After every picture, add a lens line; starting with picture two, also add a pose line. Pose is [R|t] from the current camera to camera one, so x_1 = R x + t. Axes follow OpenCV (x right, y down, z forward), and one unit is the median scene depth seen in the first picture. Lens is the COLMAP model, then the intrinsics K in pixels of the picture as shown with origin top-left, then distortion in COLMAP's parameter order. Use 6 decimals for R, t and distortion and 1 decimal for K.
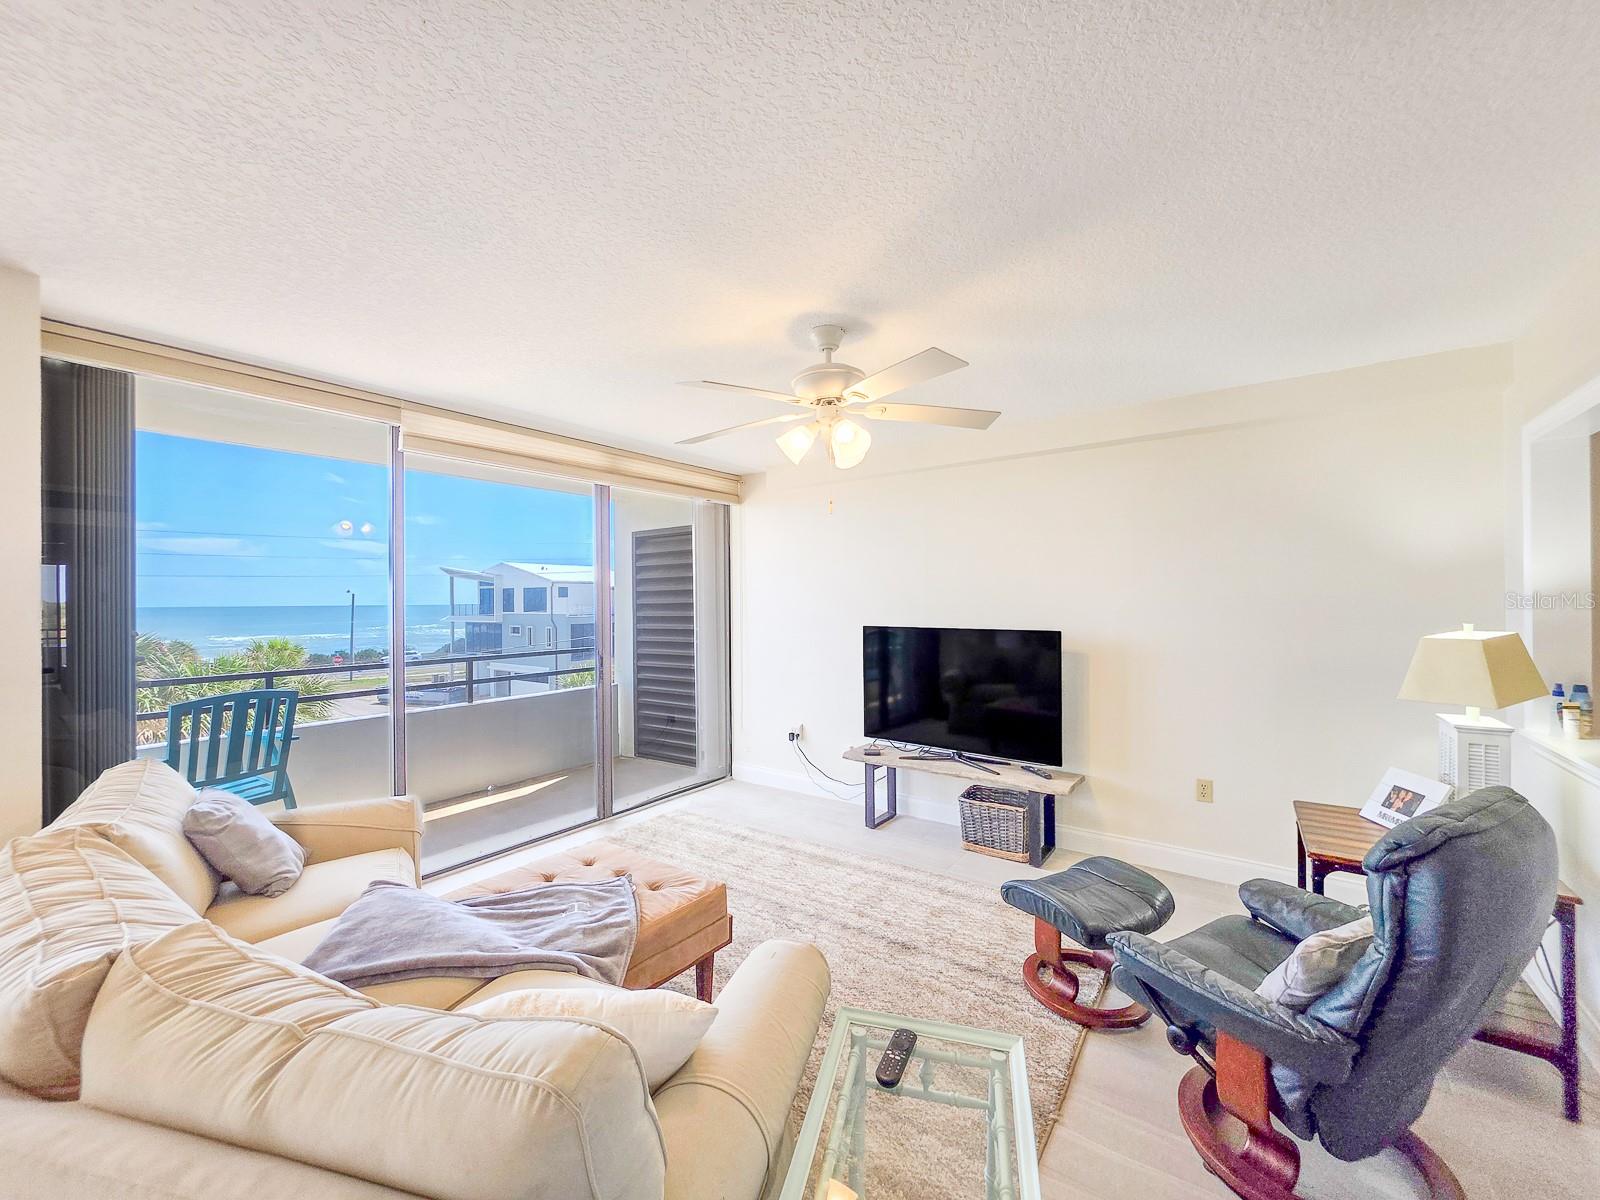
lens RADIAL K [[650.4, 0, 808.7], [0, 650.4, 599.6], [0, 0, 1]] dist [0.000635, 0.000098]
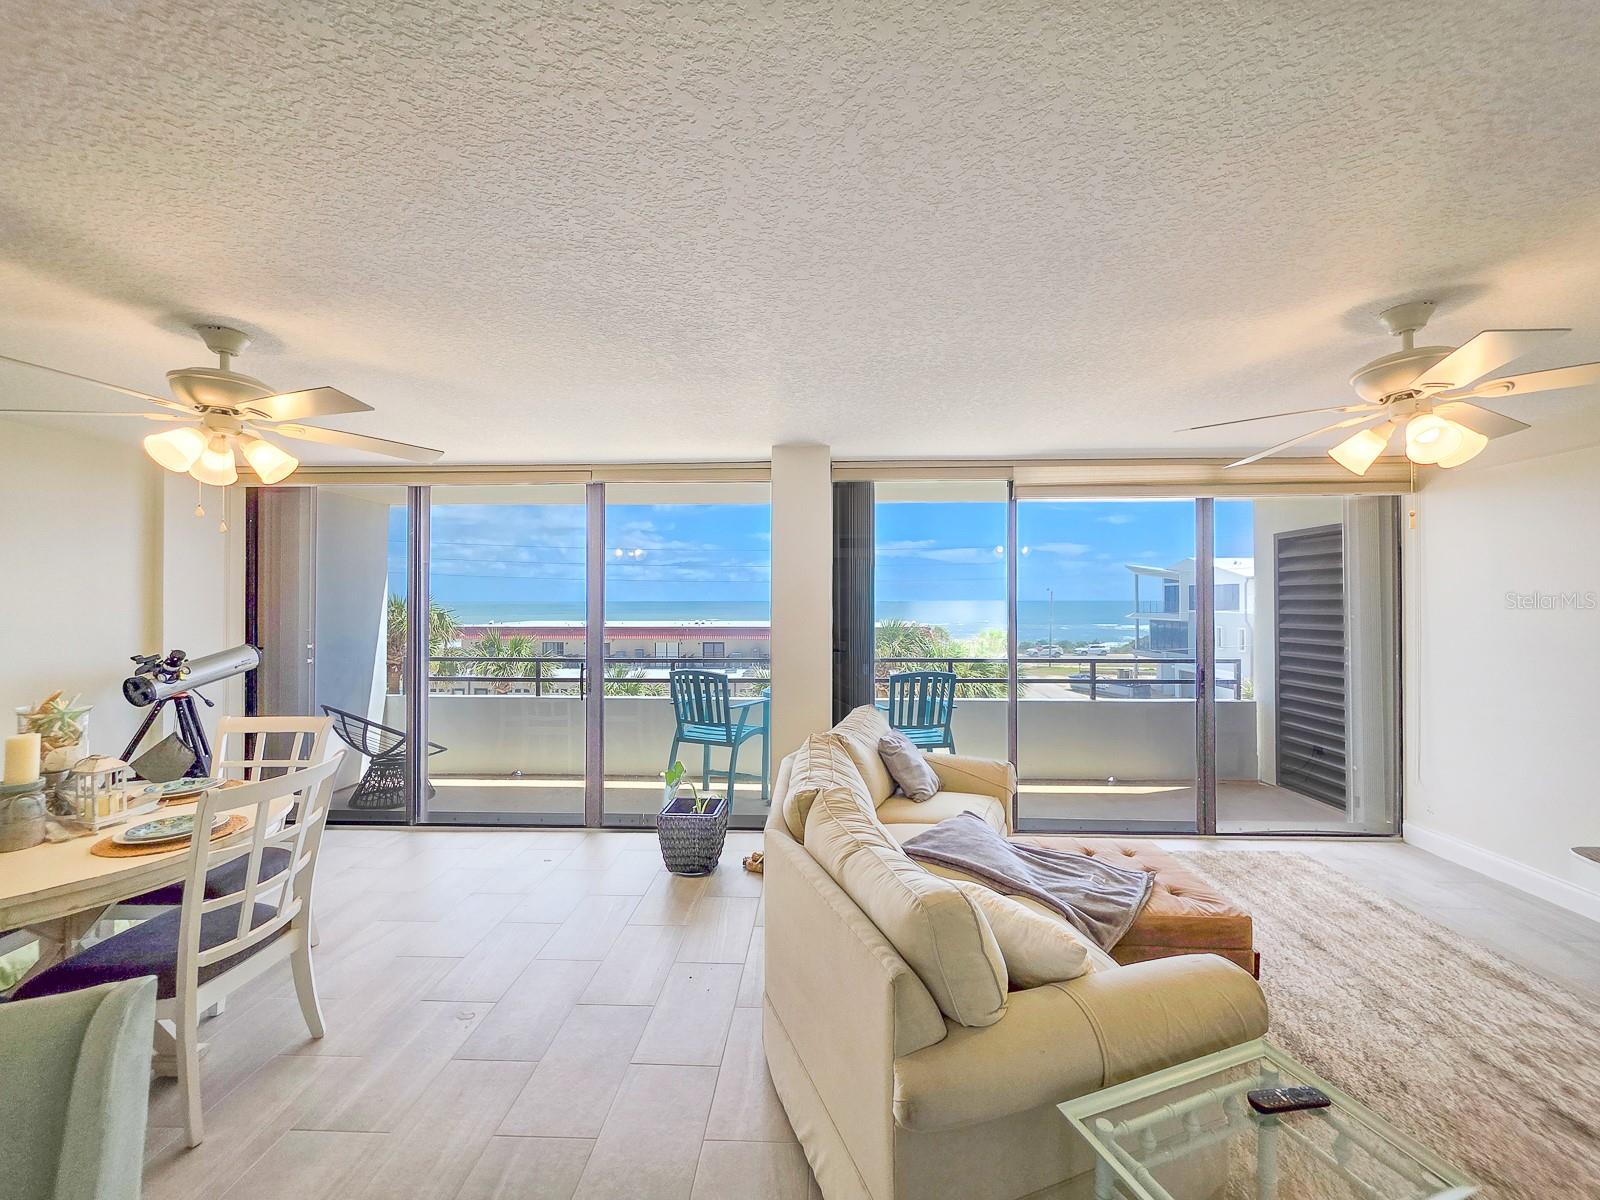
lens RADIAL K [[650.4, 0, 801.0], [0, 650.4, 590.9], [0, 0, 1]] dist [0.000635, 0.000098]
pose [[0.555375, -0.002716, -0.831596, 0.215676], [-0.003956, 0.999975, -0.005908, -0.032998], [0.831591, 0.006571, 0.555350, -0.079506]]
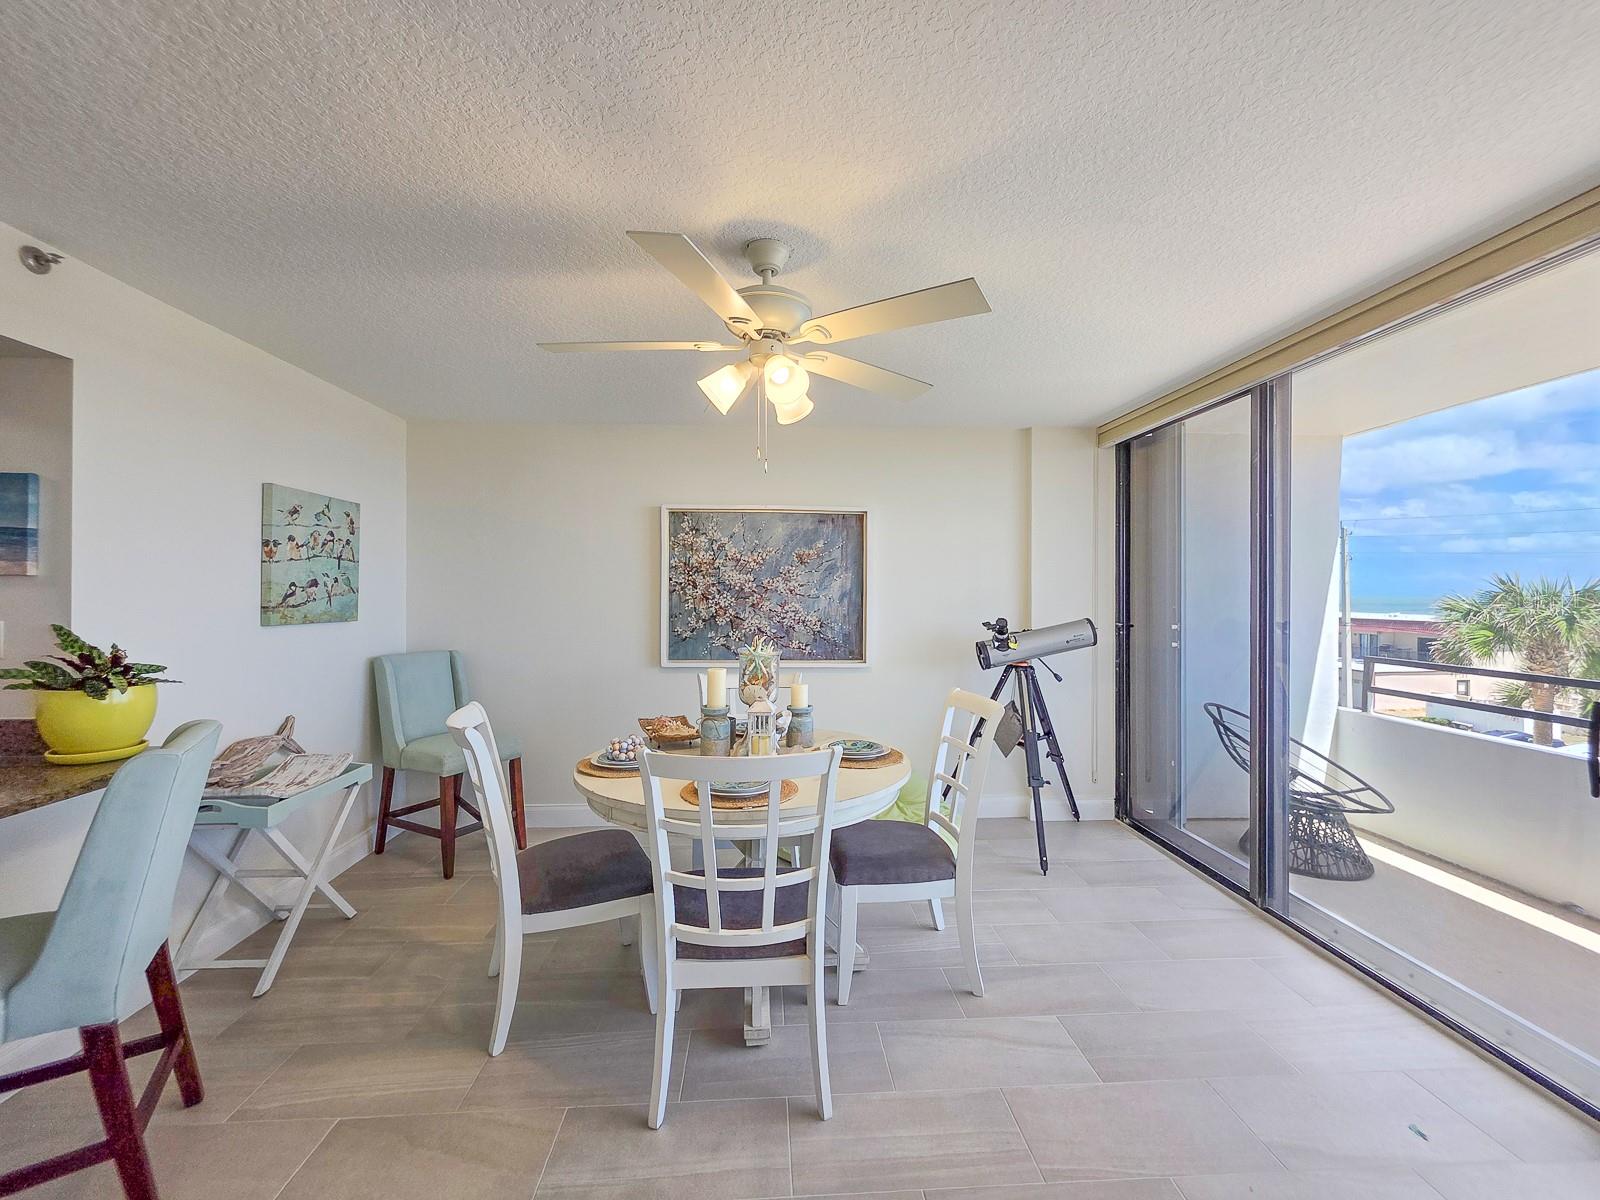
lens RADIAL K [[650.4, 0, 796.7], [0, 650.4, 595.1], [0, 0, 1]] dist [0.000635, 0.000098]
pose [[-0.772210, 0.009519, -0.635296, -0.296229], [0.006239, 0.999953, 0.007399, 0.013587], [0.635337, 0.001749, -0.772233, 0.274843]]
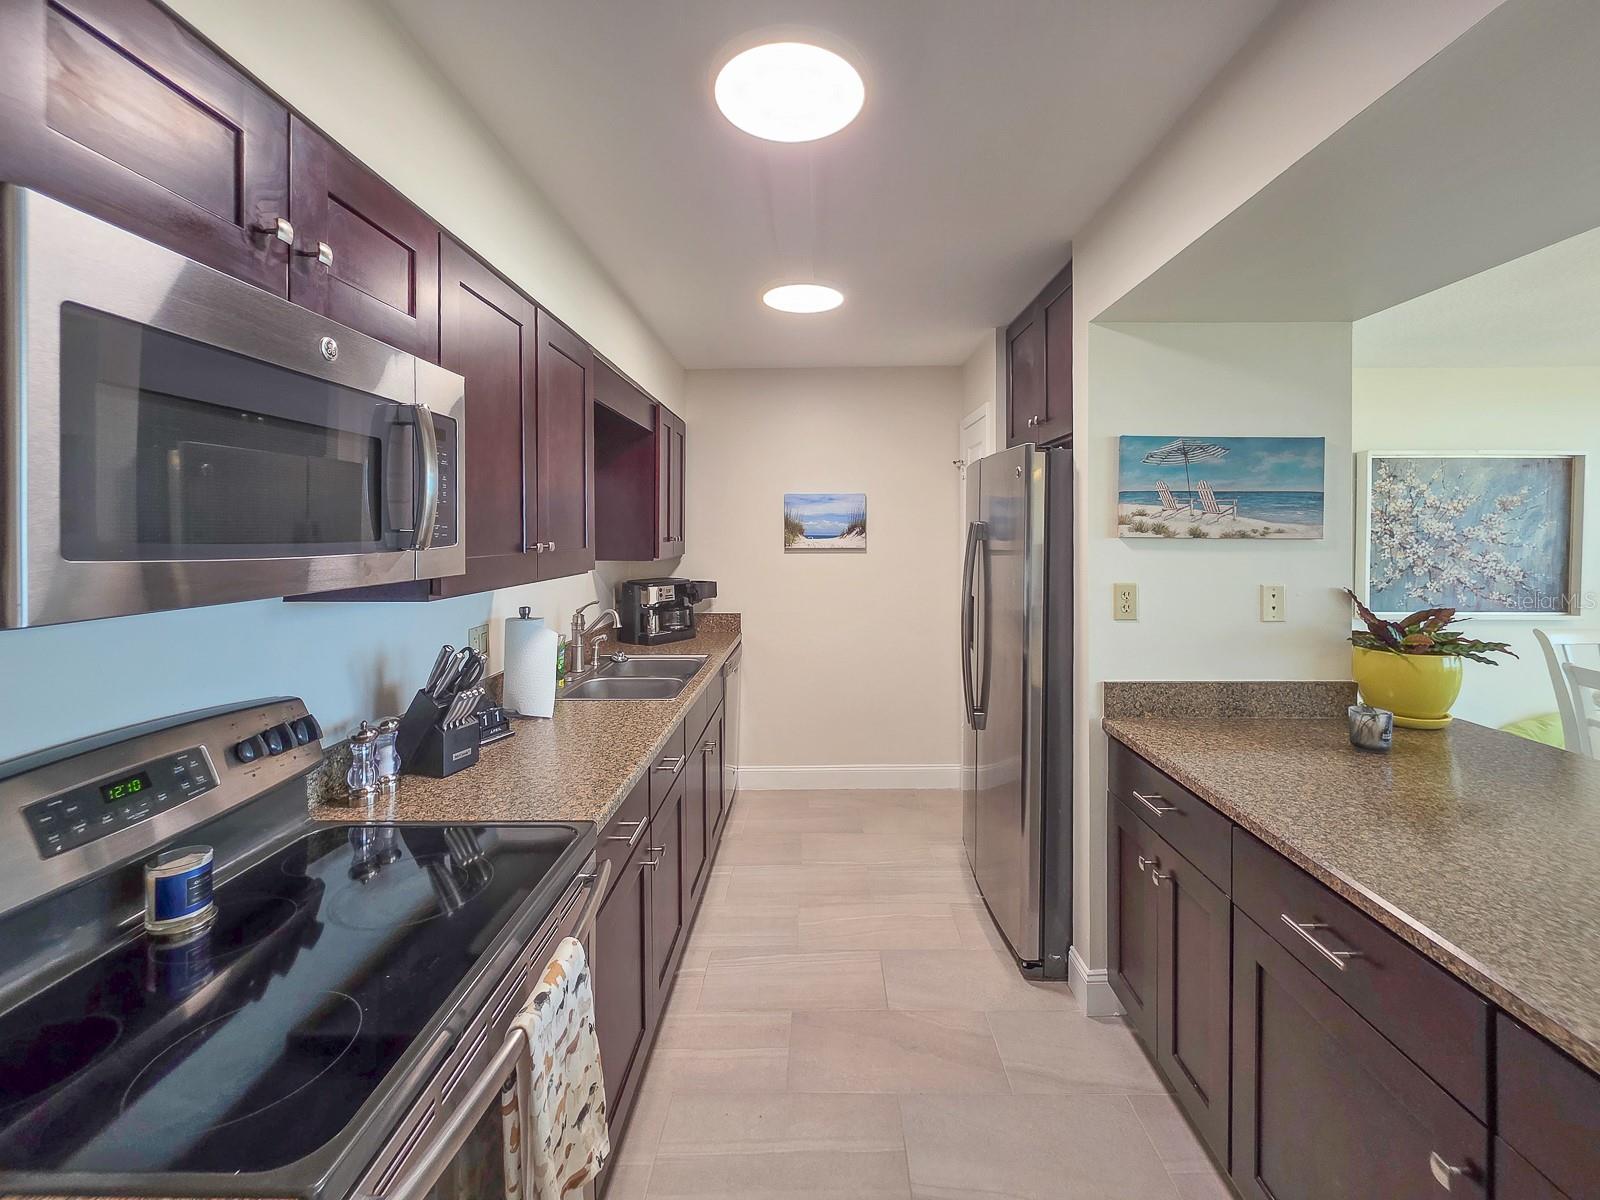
lens RADIAL K [[650.4, 0, 795.2], [0, 650.4, 539.2], [0, 0, 1]] dist [0.000635, 0.000098]
pose [[-0.813314, 0.019992, -0.581481, 0.636331], [0.014183, 0.999794, 0.014535, -0.020606], [0.581652, 0.003574, -0.813430, -0.441871]]
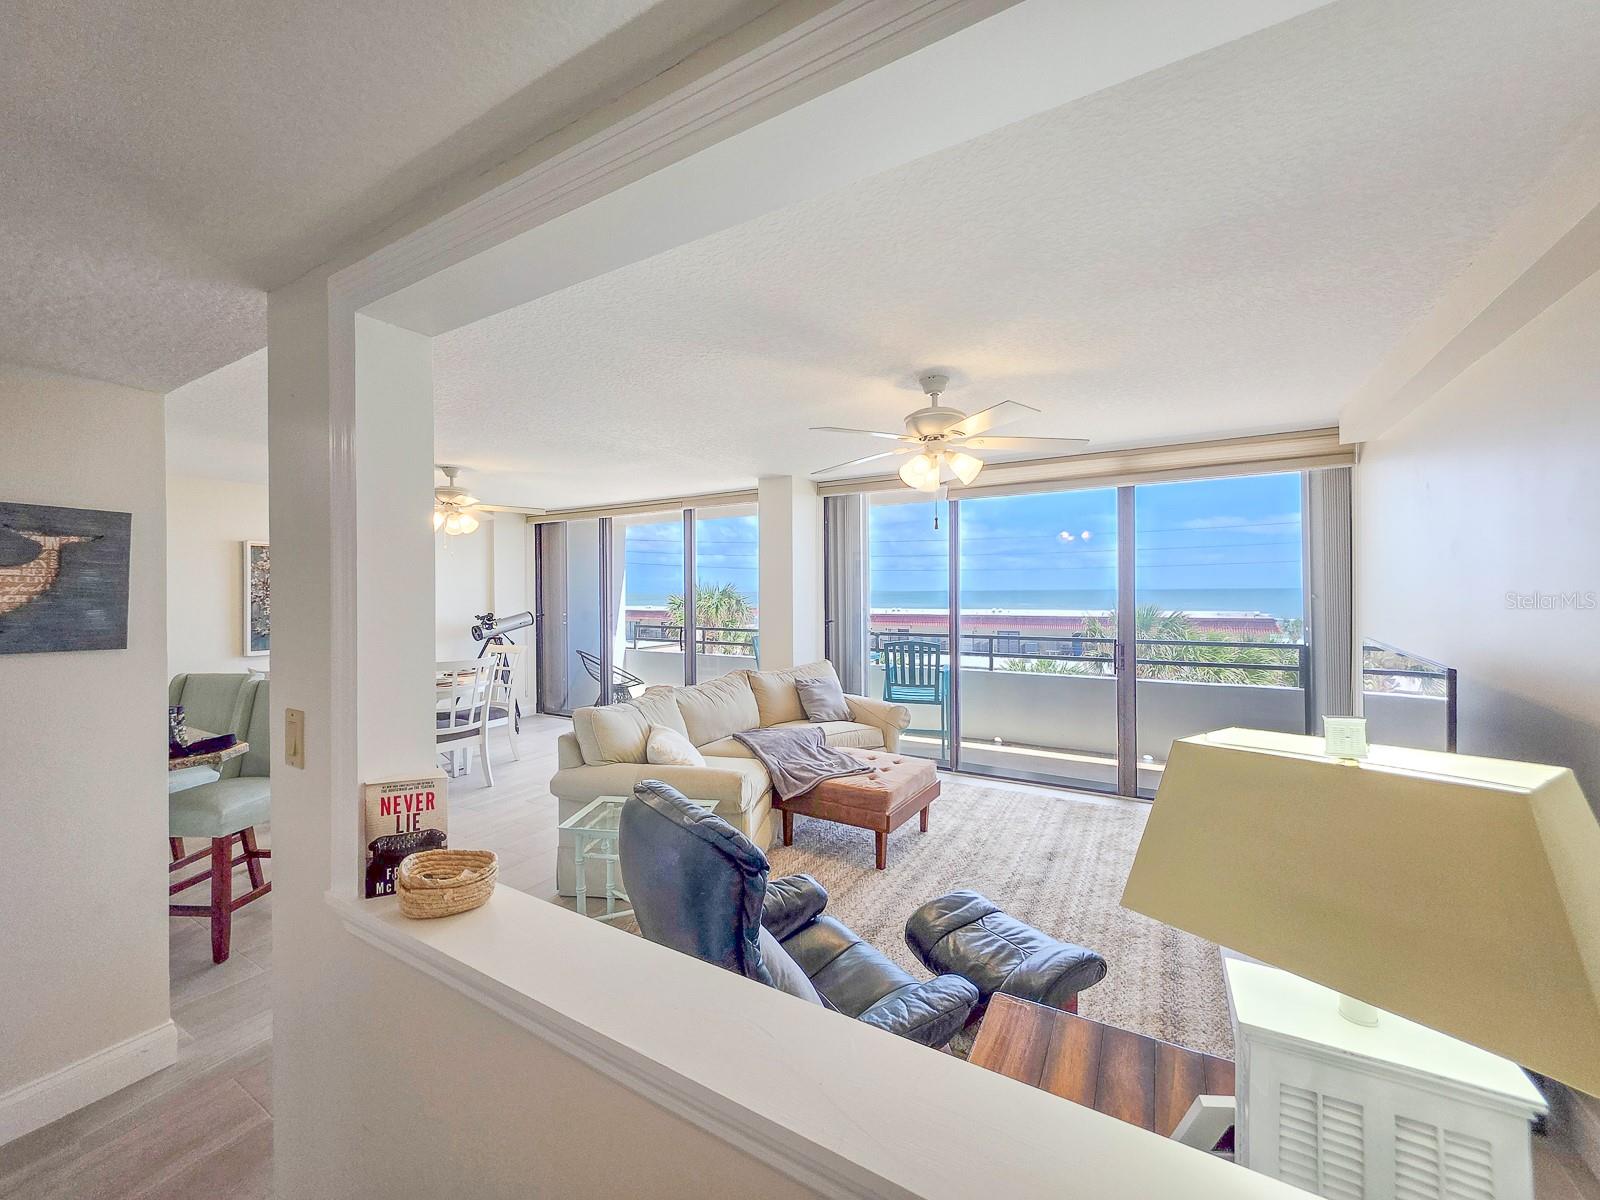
lens RADIAL K [[650.4, 0, 795.8], [0, 650.4, 590.8], [0, 0, 1]] dist [0.000635, 0.000098]
pose [[0.078447, 0.009154, -0.996876, 0.908145], [0.006412, 0.999933, 0.009686, -0.022856], [0.996898, -0.007152, 0.078383, 0.473393]]
